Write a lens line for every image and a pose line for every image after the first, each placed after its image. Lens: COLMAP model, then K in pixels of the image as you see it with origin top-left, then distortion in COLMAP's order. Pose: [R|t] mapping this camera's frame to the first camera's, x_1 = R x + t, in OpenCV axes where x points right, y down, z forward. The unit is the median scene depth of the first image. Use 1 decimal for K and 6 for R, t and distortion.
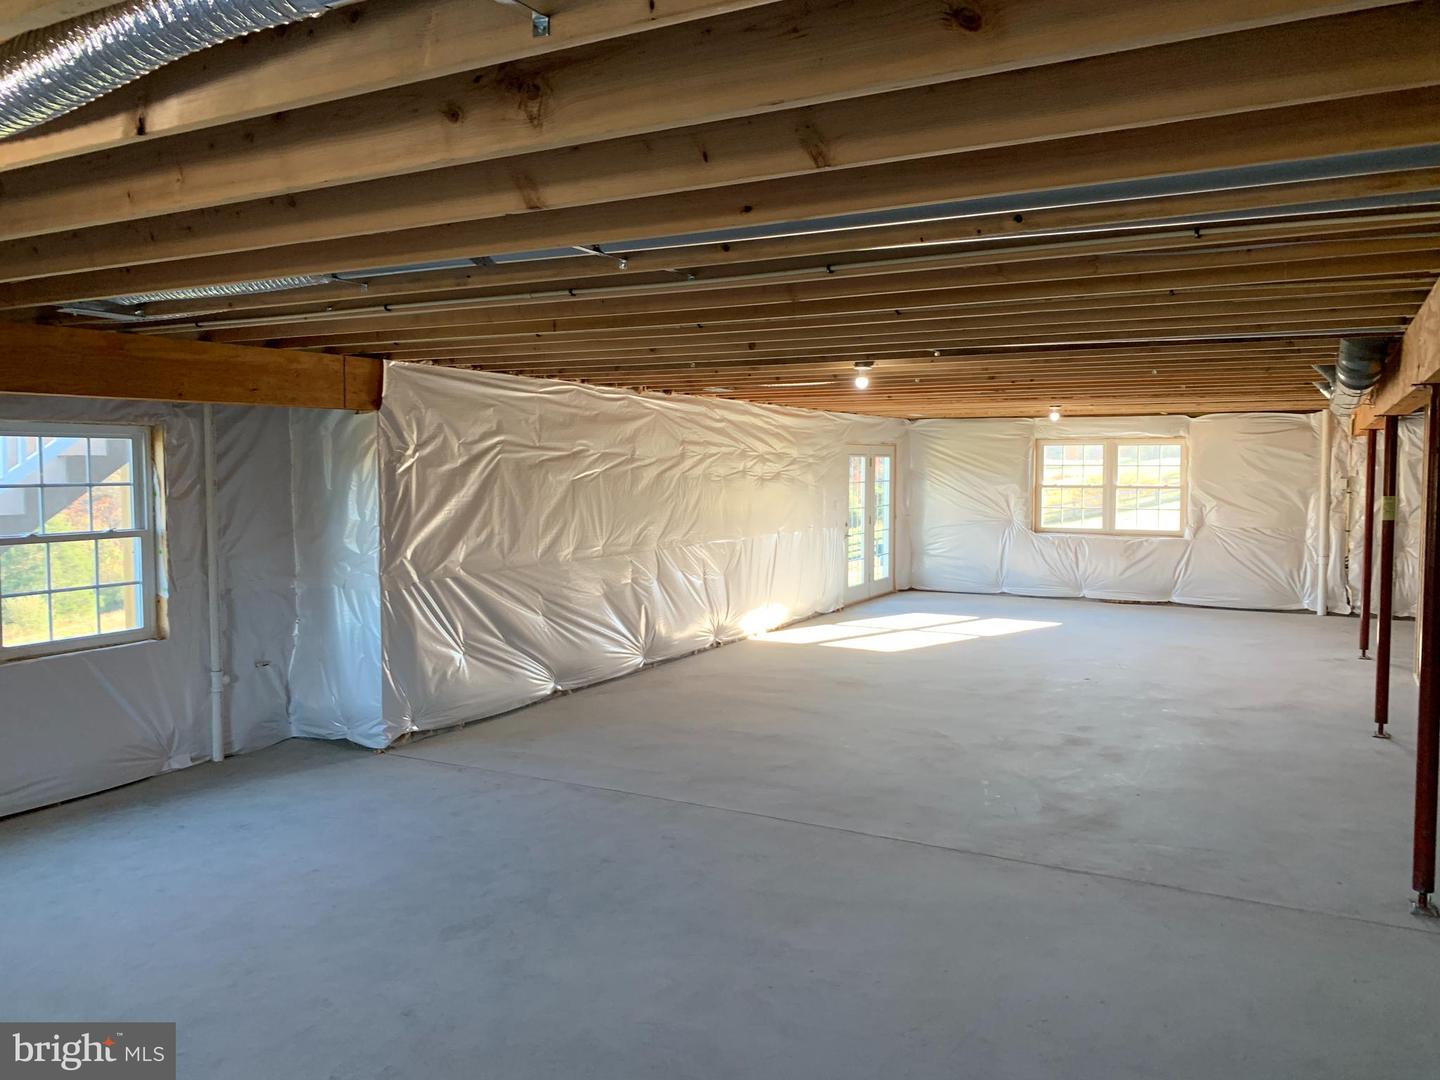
lens RADIAL K [[1099.0, 0, 721.2], [0, 1099.0, 527.1], [0, 0, 1]] dist [0.005728, -0.007288]
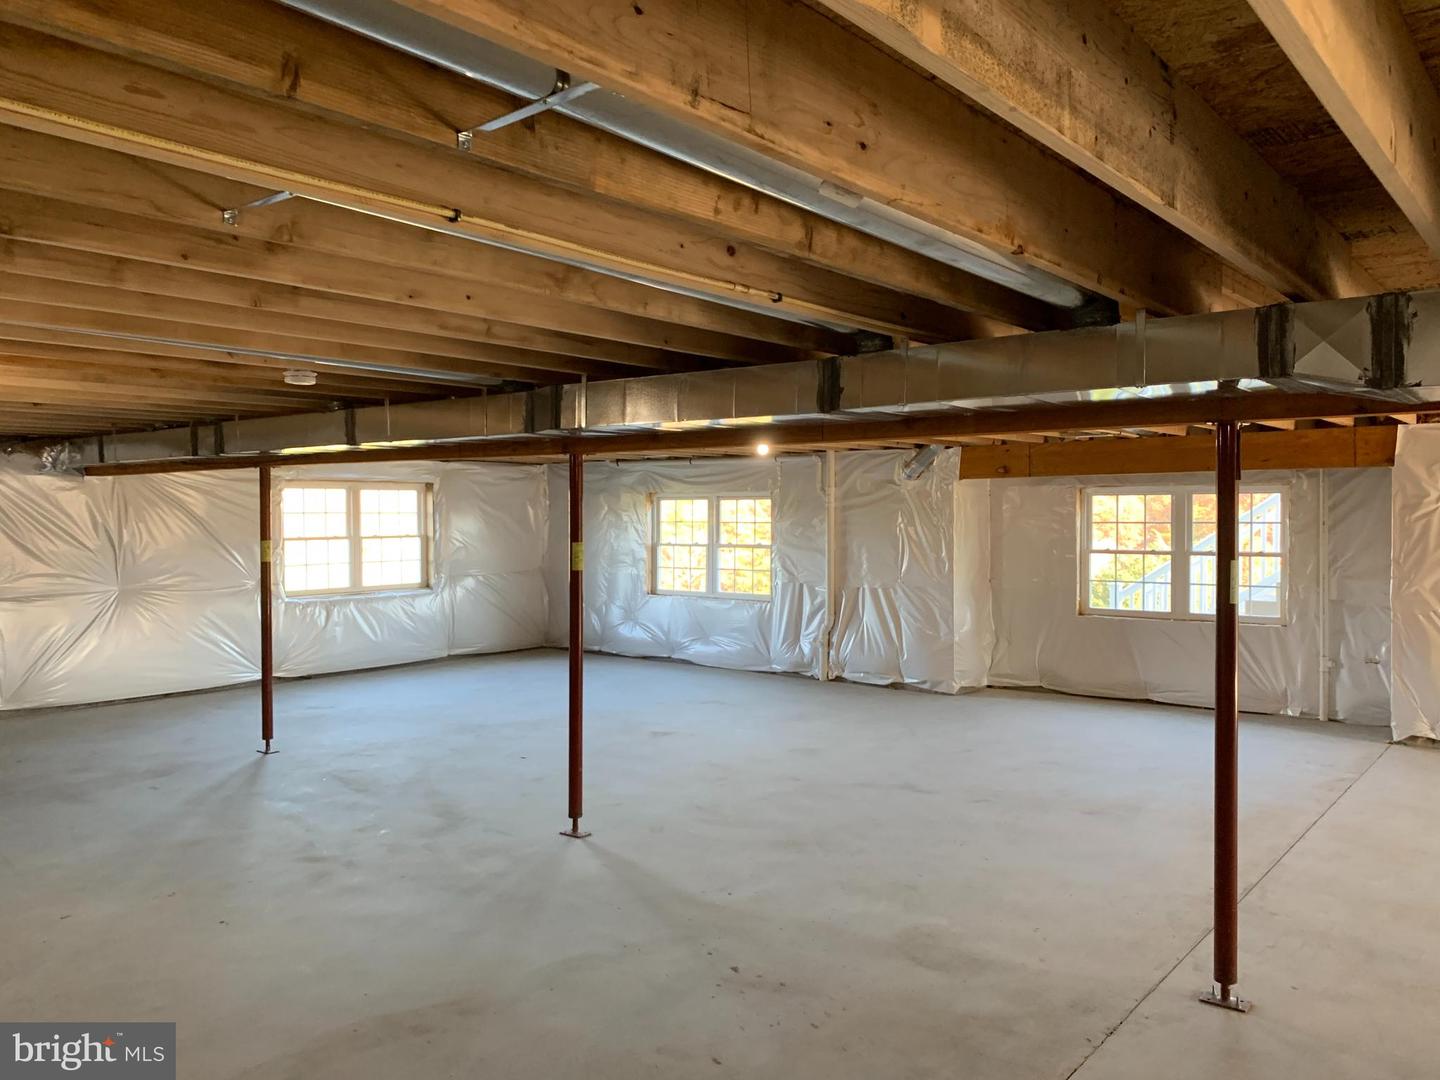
lens RADIAL K [[1099.0, 0, 721.2], [0, 1099.0, 527.1], [0, 0, 1]] dist [0.005728, -0.007288]
pose [[-0.203615, 0.011602, -0.978982, 1.071409], [-0.046314, 0.998696, 0.021468, -0.028956], [0.977955, 0.049712, -0.202812, 0.520239]]
